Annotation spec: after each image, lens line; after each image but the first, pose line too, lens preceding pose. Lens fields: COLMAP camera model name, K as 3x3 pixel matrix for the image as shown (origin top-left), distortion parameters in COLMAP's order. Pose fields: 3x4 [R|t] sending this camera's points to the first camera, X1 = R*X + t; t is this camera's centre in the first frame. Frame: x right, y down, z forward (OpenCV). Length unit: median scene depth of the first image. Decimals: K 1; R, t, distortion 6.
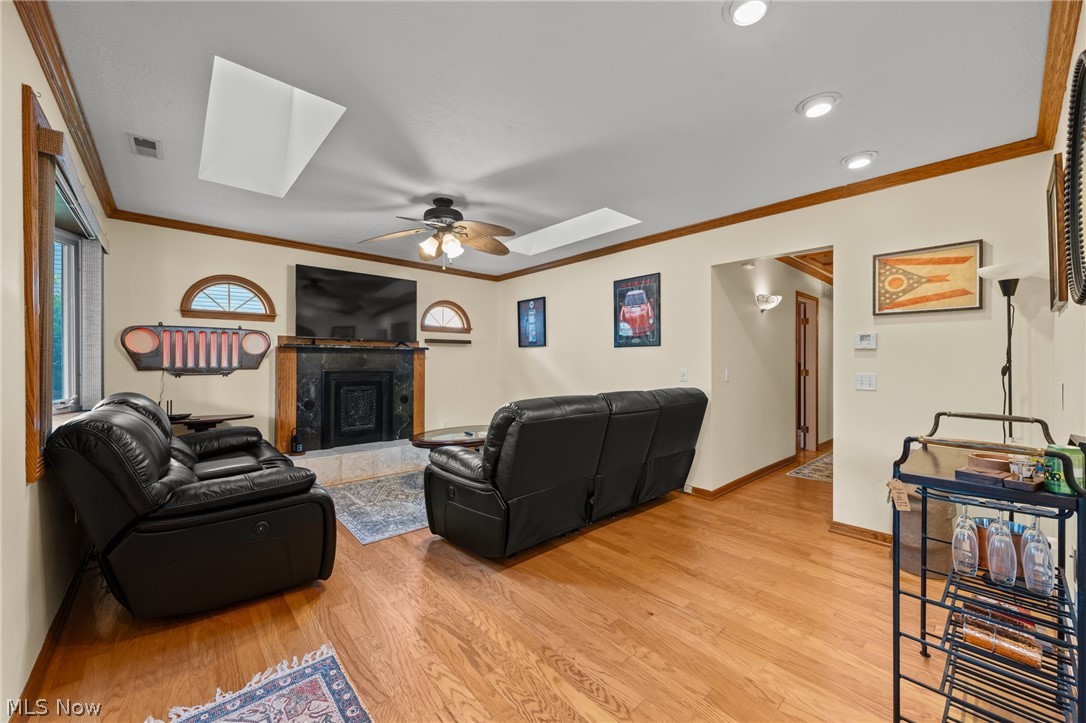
lens RADIAL K [[414.2, 0, 536.4], [0, 414.2, 360.9], [0, 0, 1]] dist [-0.002968, 0.000530]
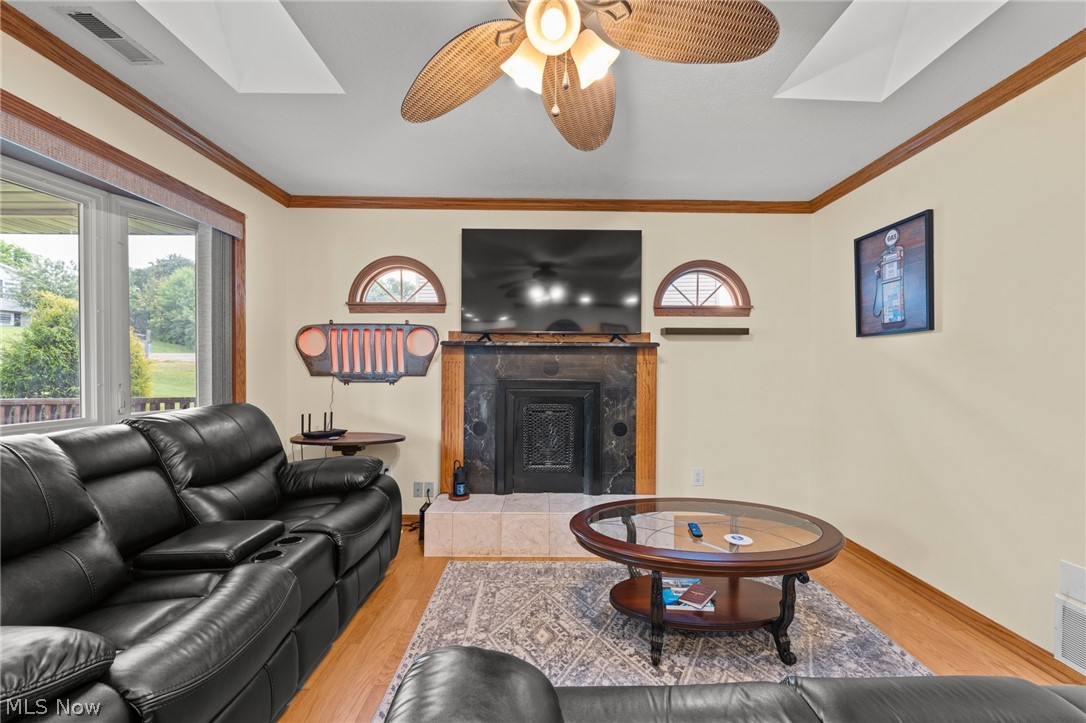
lens RADIAL K [[414.2, 0, 563.1], [0, 414.2, 373.2], [0, 0, 1]] dist [-0.002968, 0.000530]
pose [[0.761209, 0.011406, -0.648406, 0.012288], [-0.002105, 0.999884, 0.015117, 0.002587], [0.648503, -0.010142, 0.761145, 0.569008]]
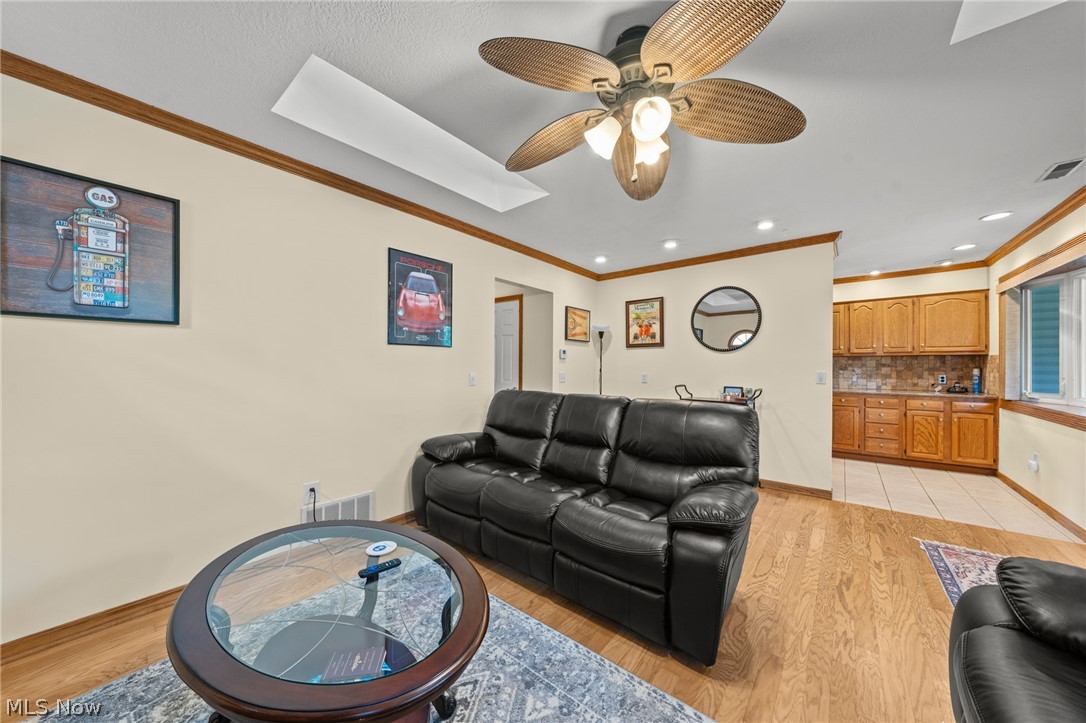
lens RADIAL K [[368.9, 0, 551.1], [0, 368.9, 364.3], [0, 0, 1]] dist [-0.005795, 0.001134]
pose [[-0.165968, 0.003097, 0.986126, -0.488311], [-0.006479, 0.999970, -0.004231, 0.001914], [-0.986110, -0.007091, -0.165943, 0.888288]]
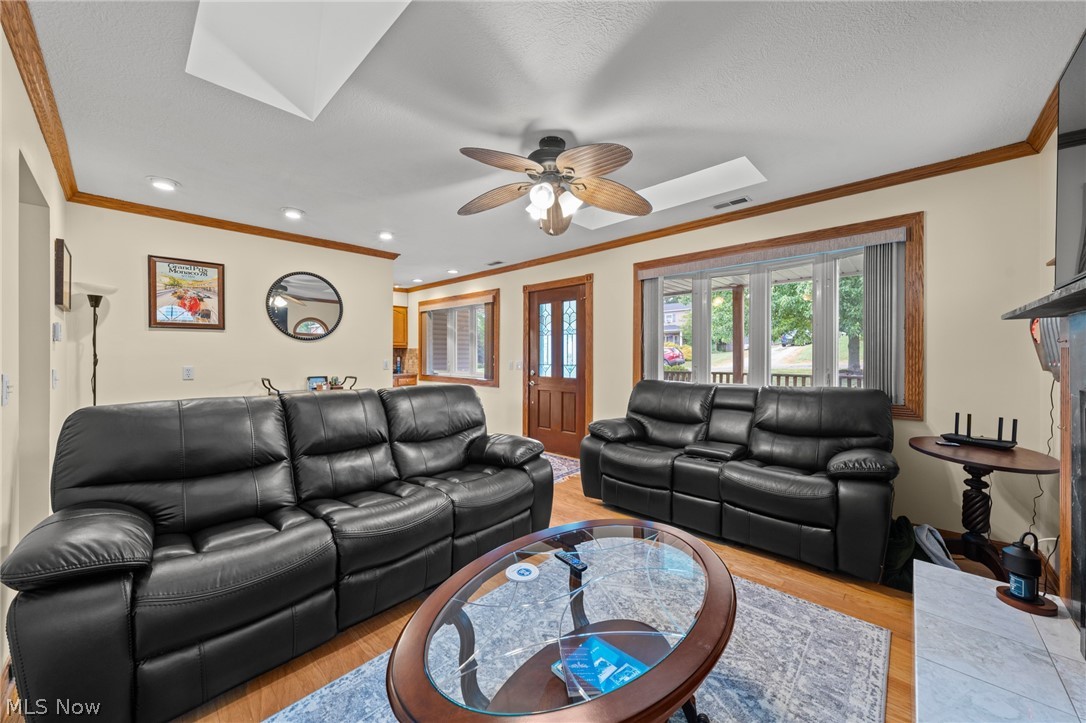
lens RADIAL K [[400.2, 0, 531.9], [0, 400.2, 353.9], [0, 0, 1]] dist [-0.004048, 0.000865]
pose [[-0.997425, -0.000656, -0.071718, -0.104006], [-0.000017, 0.999960, -0.008907, 0.003953], [0.071721, -0.008883, -0.997385, 1.307233]]
